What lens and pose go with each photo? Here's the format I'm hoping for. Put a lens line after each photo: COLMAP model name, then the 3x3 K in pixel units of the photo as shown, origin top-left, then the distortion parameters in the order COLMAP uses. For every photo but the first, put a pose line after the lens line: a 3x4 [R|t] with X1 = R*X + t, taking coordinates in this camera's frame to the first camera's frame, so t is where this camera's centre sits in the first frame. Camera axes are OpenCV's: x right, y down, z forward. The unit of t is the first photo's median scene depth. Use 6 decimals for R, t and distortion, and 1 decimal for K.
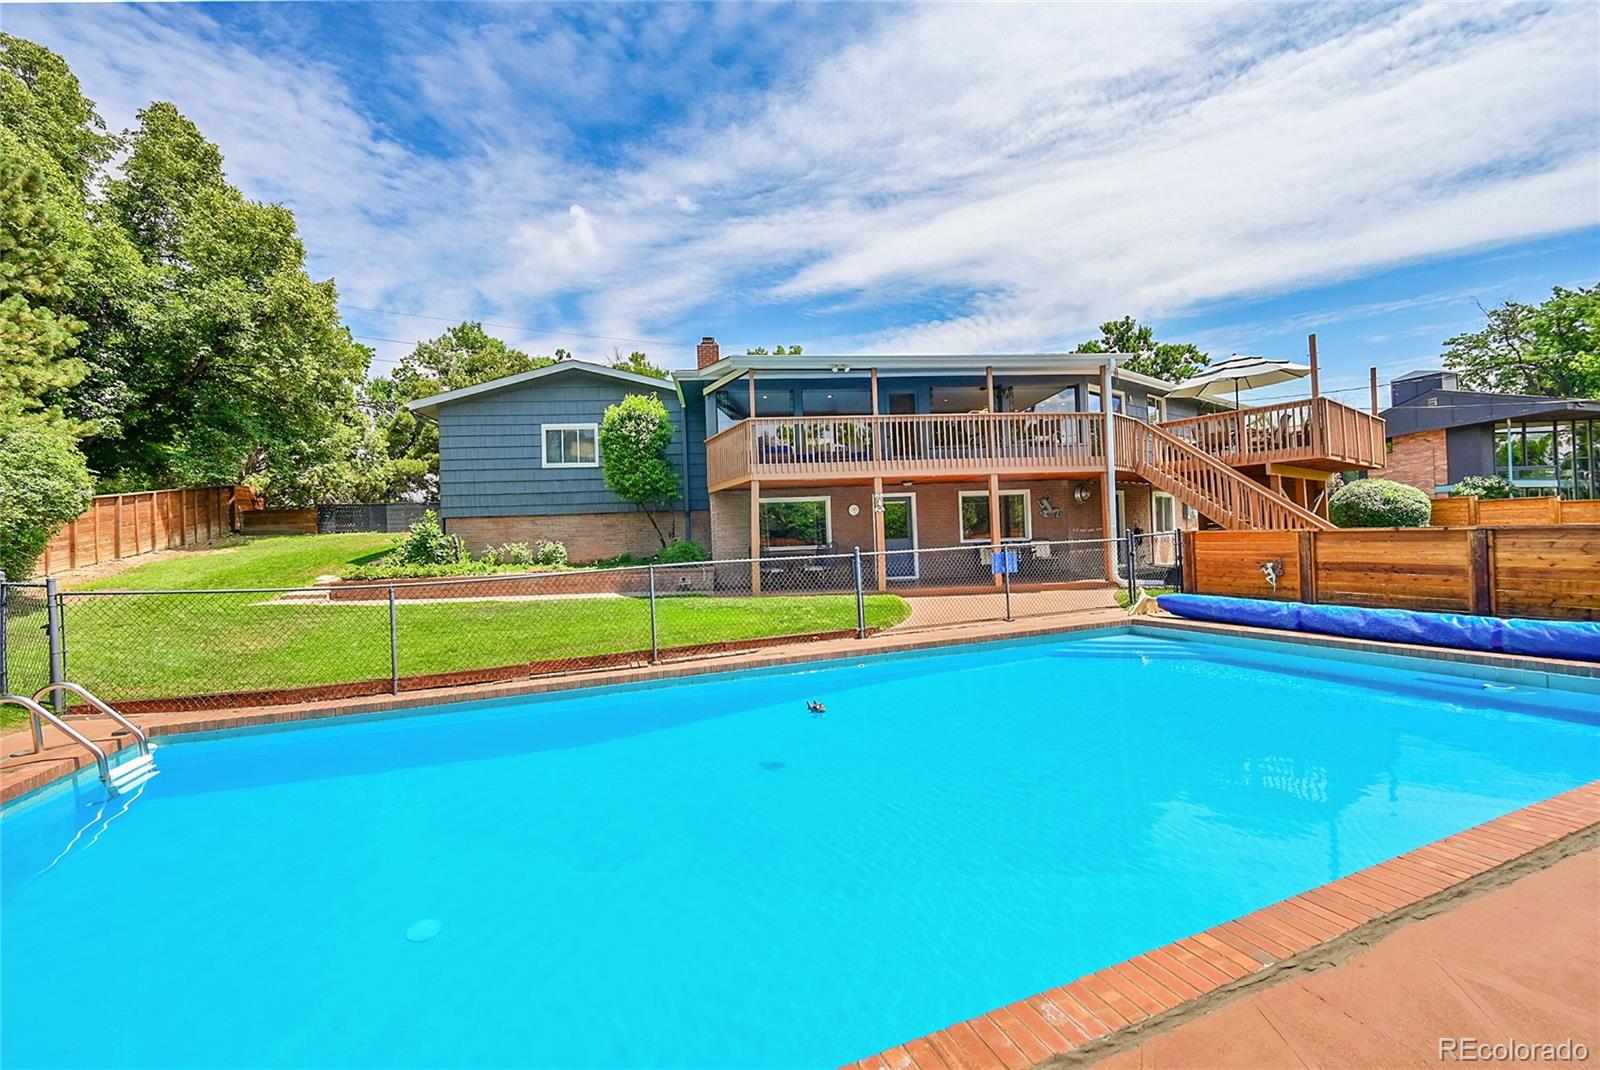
lens RADIAL K [[638.0, 0, 793.4], [0, 638.0, 543.4], [0, 0, 1]] dist [-0.002797, -0.000058]
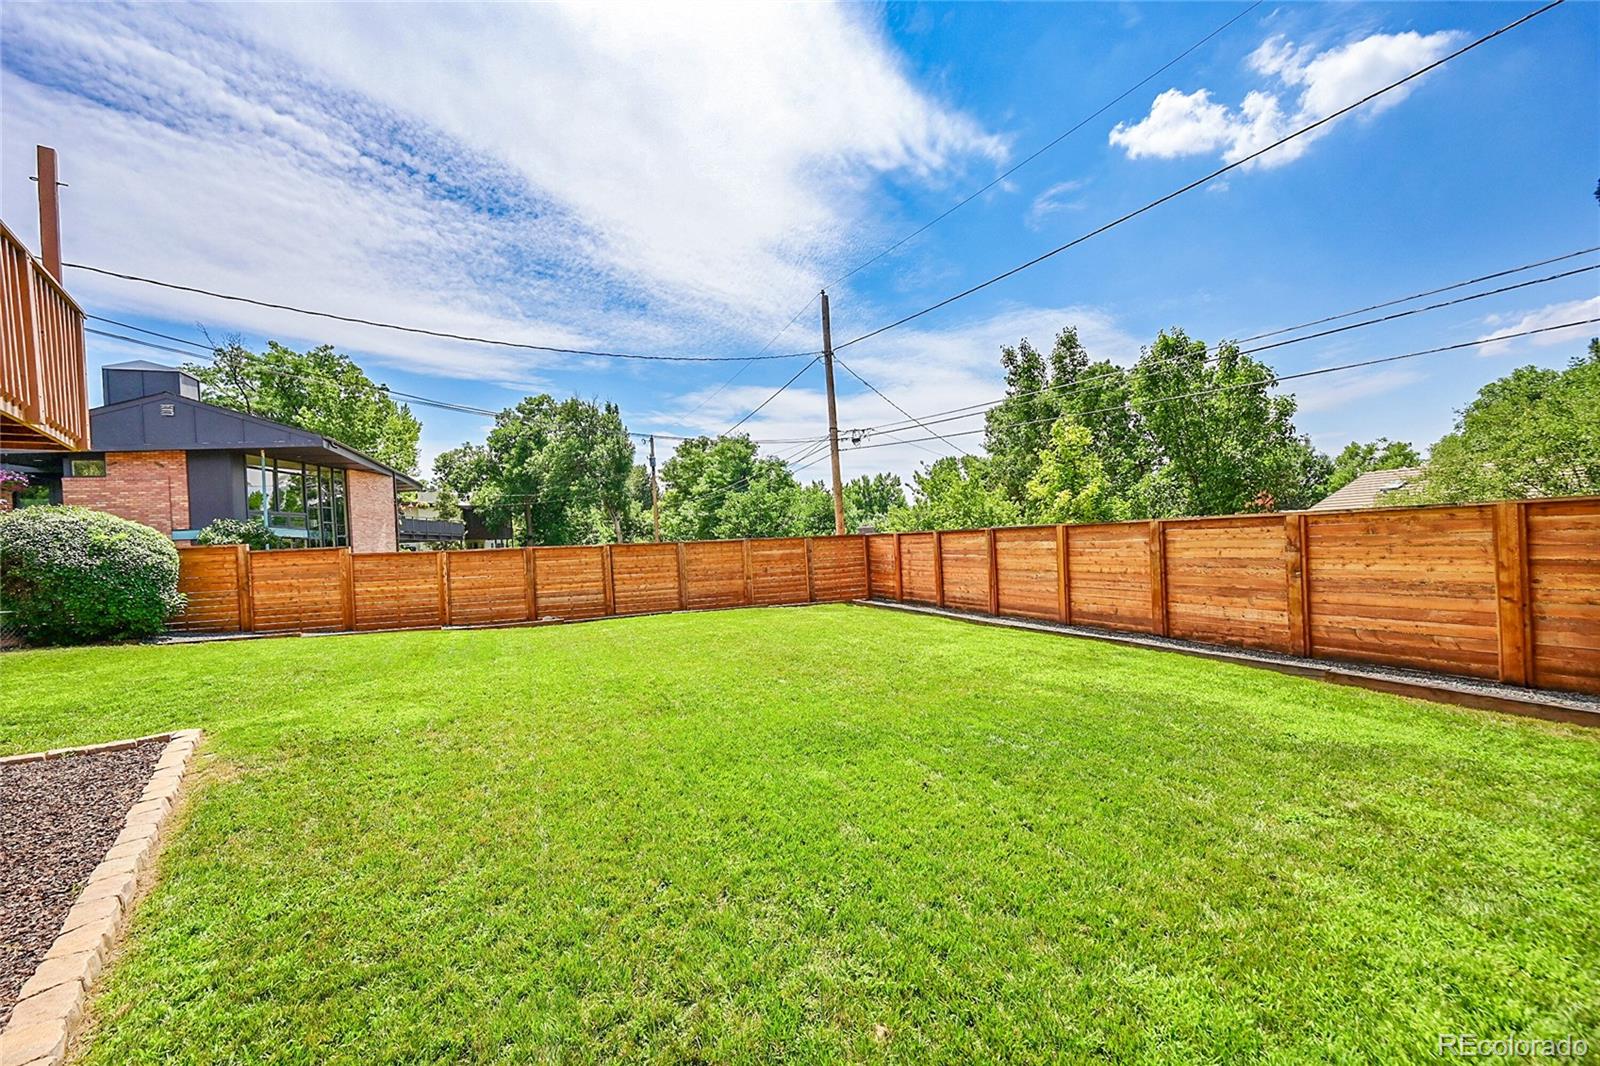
lens RADIAL K [[638.0, 0, 790.6], [0, 638.0, 535.5], [0, 0, 1]] dist [-0.002797, -0.000058]
pose [[-0.007635, 0.040858, 0.999136, 0.171197], [0.050603, 0.997901, -0.040421, -0.011981], [-0.998690, 0.050250, -0.009686, 0.184323]]
